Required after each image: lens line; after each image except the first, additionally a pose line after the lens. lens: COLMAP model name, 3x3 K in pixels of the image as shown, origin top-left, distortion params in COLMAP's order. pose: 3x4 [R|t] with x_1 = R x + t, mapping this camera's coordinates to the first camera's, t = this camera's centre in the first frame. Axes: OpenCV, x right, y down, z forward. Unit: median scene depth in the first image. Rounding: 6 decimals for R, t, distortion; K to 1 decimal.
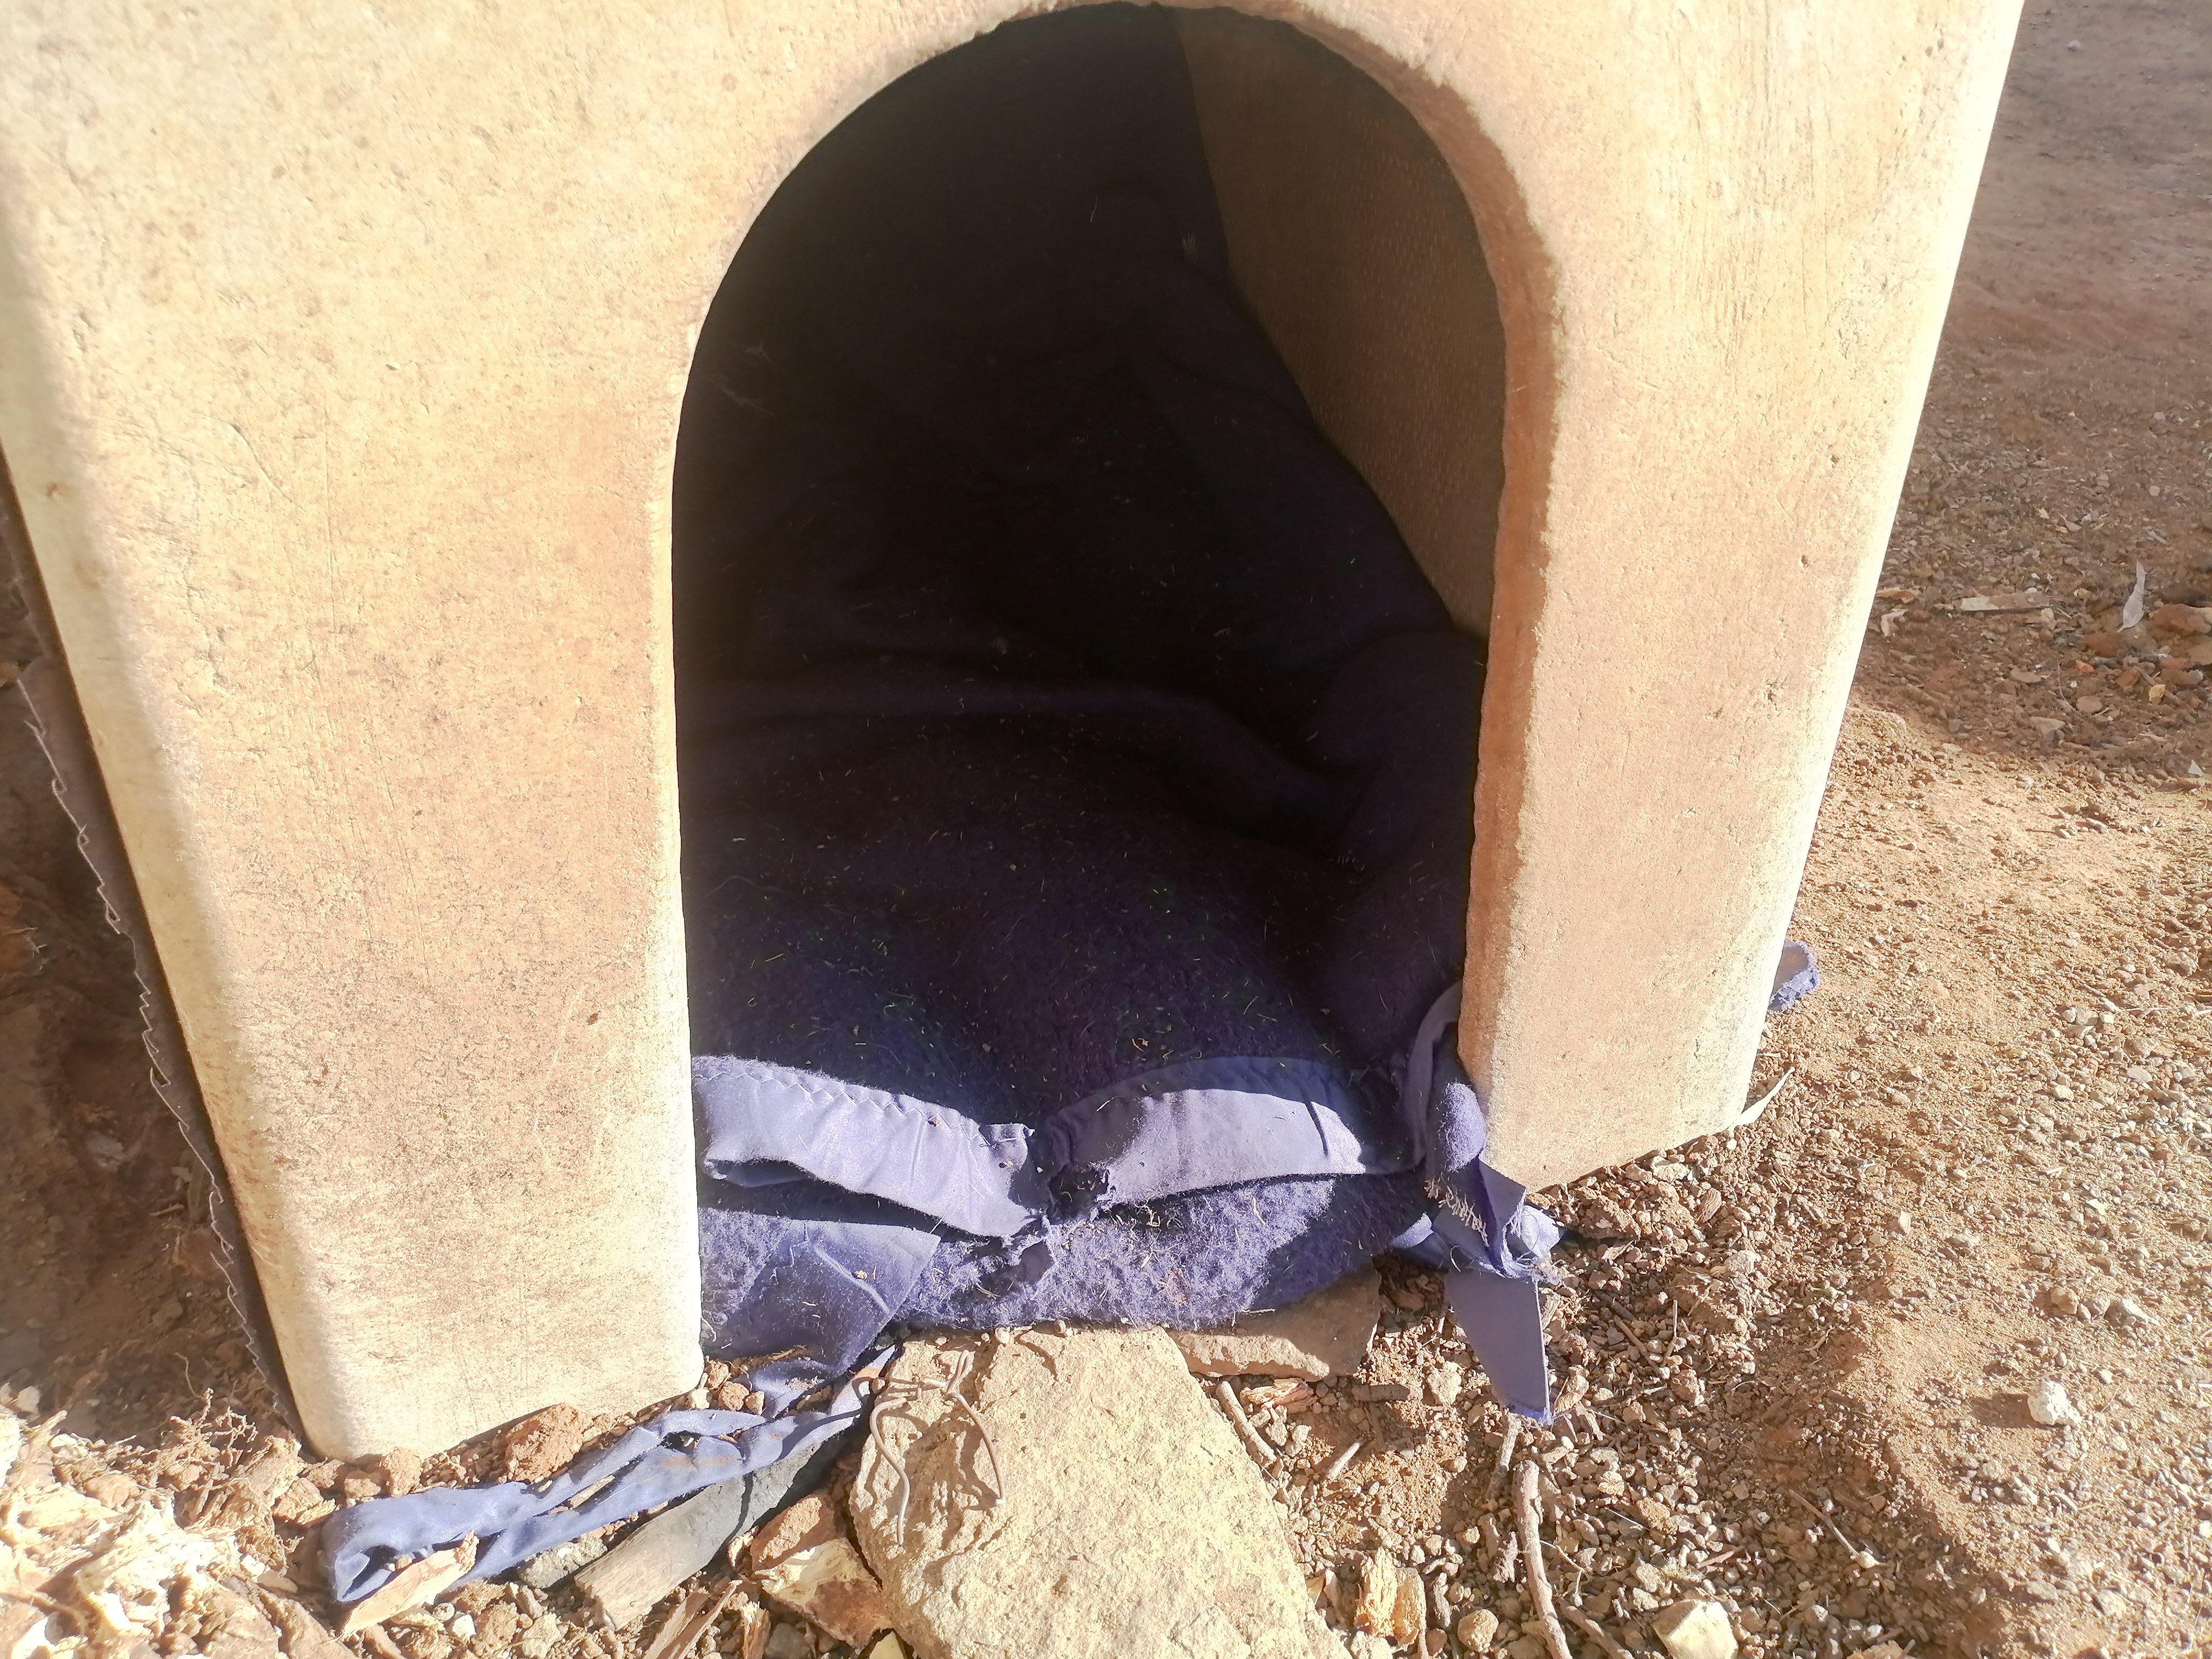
lens RADIAL K [[1708.4, 0, 1105.3], [0, 1708.4, 858.6], [0, 0, 1]] dist [0.107178, -0.161775]
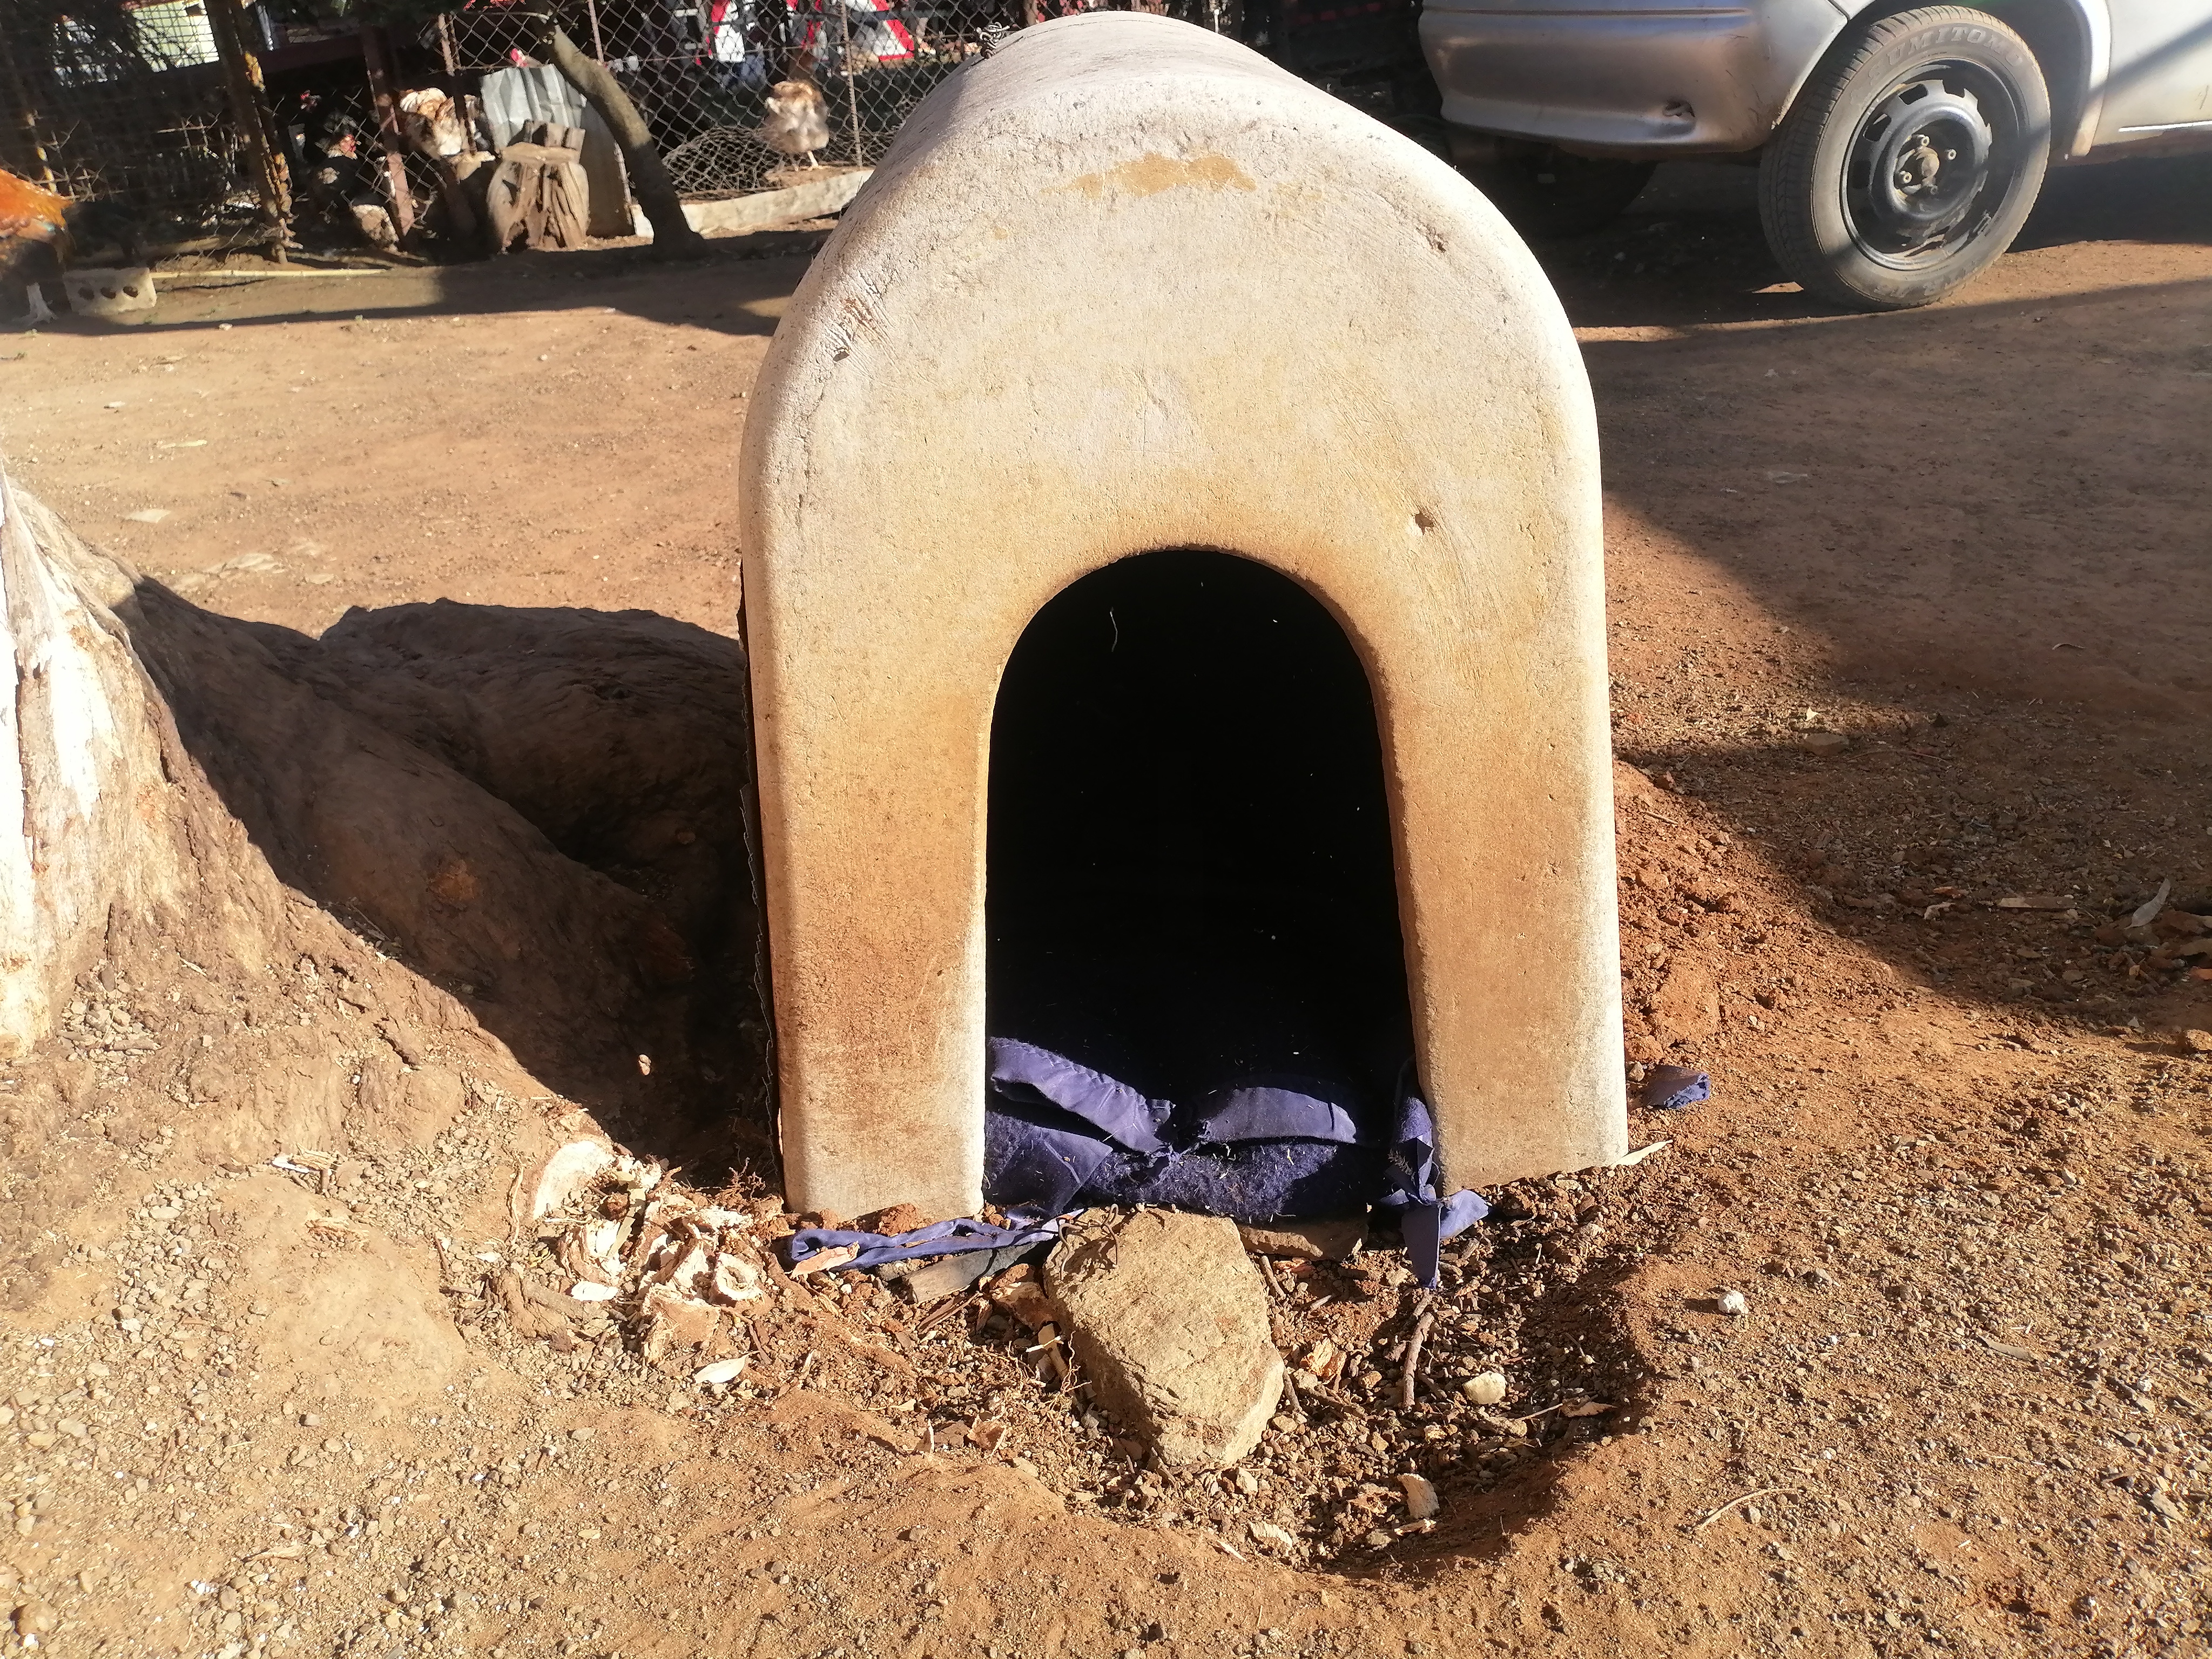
lens RADIAL K [[1708.4, 0, 1105.3], [0, 1708.4, 858.6], [0, 0, 1]] dist [0.107178, -0.161775]
pose [[0.962009, 0.056776, -0.267051, 0.370103], [-0.107977, 0.977510, -0.181150, 0.253327], [0.250760, 0.203103, 0.946503, -0.797518]]
